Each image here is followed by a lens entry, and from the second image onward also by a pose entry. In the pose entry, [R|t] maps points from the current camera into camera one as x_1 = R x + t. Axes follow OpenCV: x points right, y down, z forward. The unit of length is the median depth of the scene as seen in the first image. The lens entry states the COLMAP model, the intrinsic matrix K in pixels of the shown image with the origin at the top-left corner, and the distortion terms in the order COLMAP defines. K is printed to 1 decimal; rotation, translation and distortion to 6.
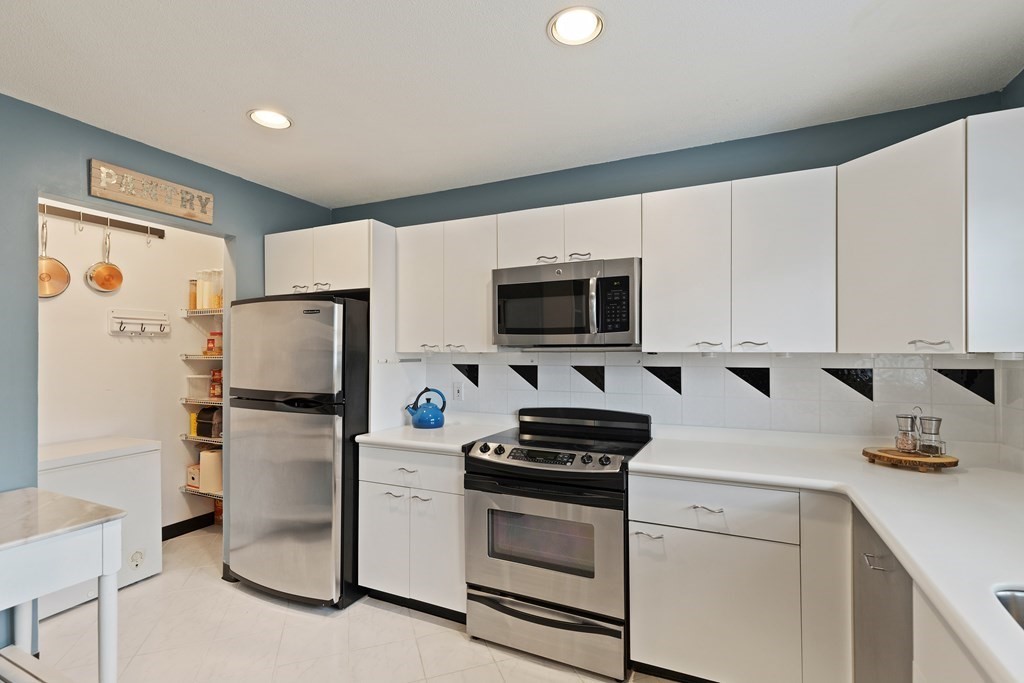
lens RADIAL K [[465.3, 0, 510.6], [0, 465.3, 350.4], [0, 0, 1]] dist [0.007798, -0.001555]
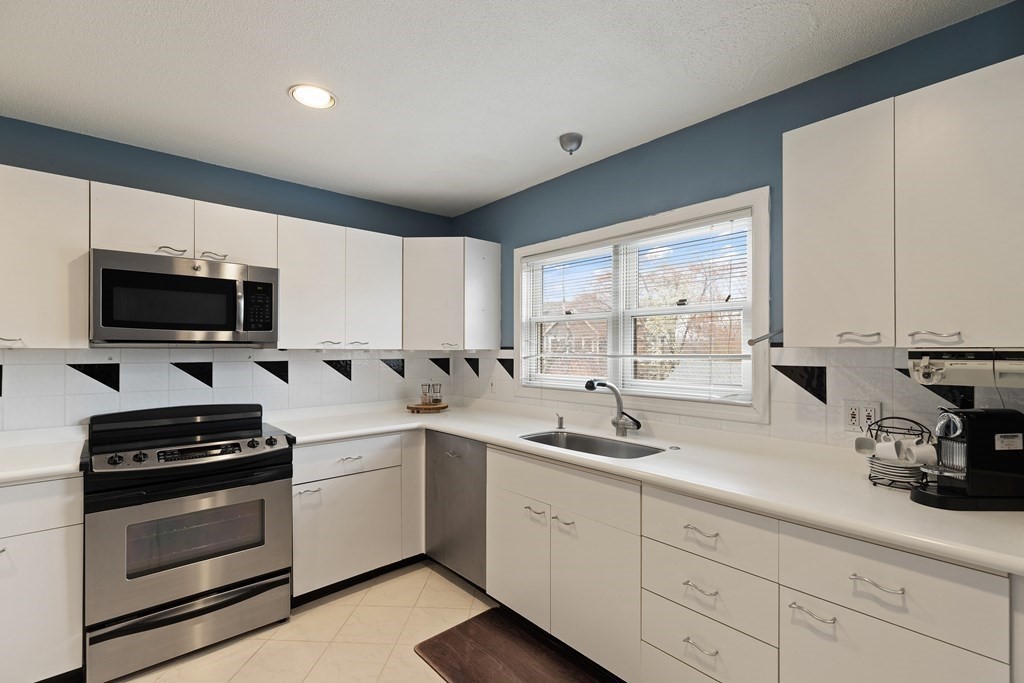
lens RADIAL K [[465.3, 0, 514.3], [0, 465.3, 346.8], [0, 0, 1]] dist [0.007798, -0.001555]
pose [[0.401012, 0.005313, 0.916058, -0.521241], [-0.007915, 0.999966, -0.002335, -0.002749], [-0.916039, -0.006314, 0.401040, -0.022841]]
